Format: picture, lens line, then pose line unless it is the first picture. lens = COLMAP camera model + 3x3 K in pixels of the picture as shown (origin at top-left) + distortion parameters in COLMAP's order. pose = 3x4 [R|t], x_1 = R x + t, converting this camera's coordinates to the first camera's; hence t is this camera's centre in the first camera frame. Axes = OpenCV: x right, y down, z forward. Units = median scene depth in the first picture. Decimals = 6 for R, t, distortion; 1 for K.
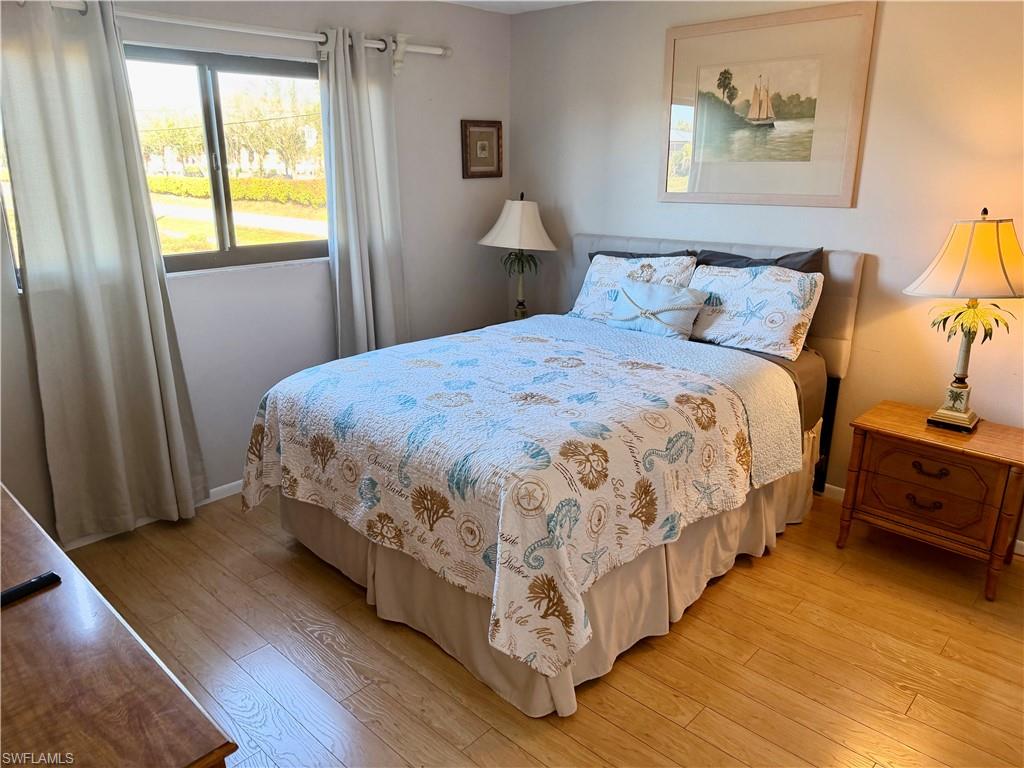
lens RADIAL K [[725.1, 0, 514.6], [0, 725.1, 381.3], [0, 0, 1]] dist [0.124067, -0.126518]
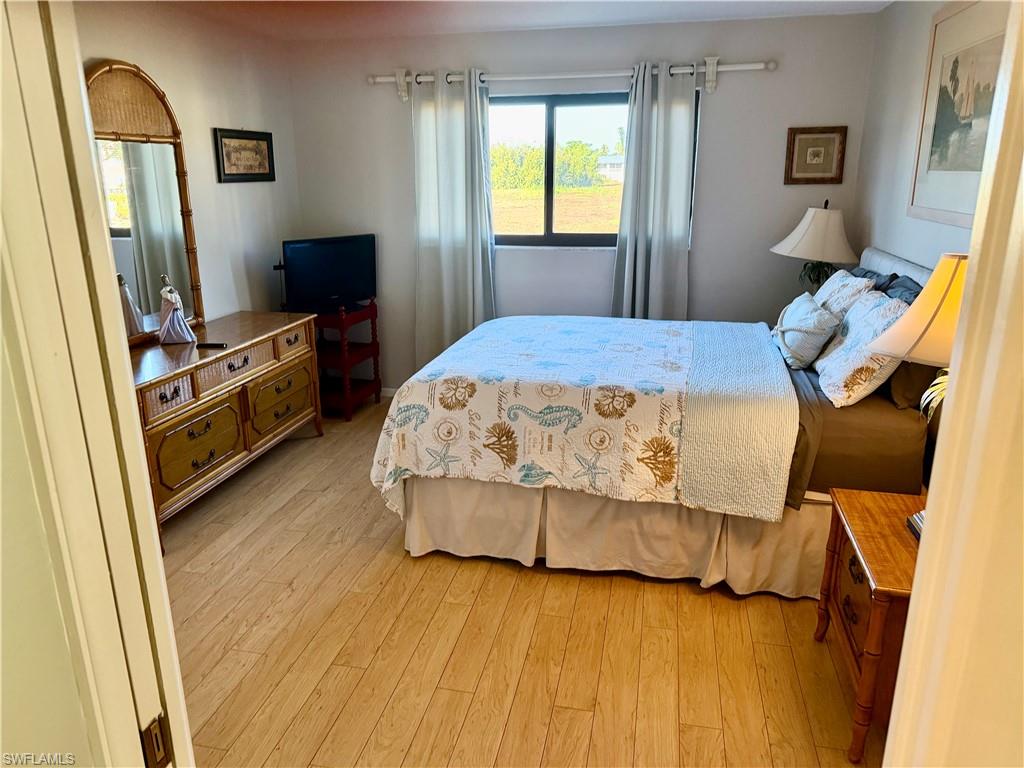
lens RADIAL K [[721.3, 0, 513.9], [0, 721.3, 384.9], [0, 0, 1]] dist [0.124370, -0.131613]
pose [[0.518813, 0.242912, -0.819651, 0.900245], [-0.243156, 0.961111, 0.130926, -0.075153], [0.819578, 0.131377, 0.557702, 0.227949]]
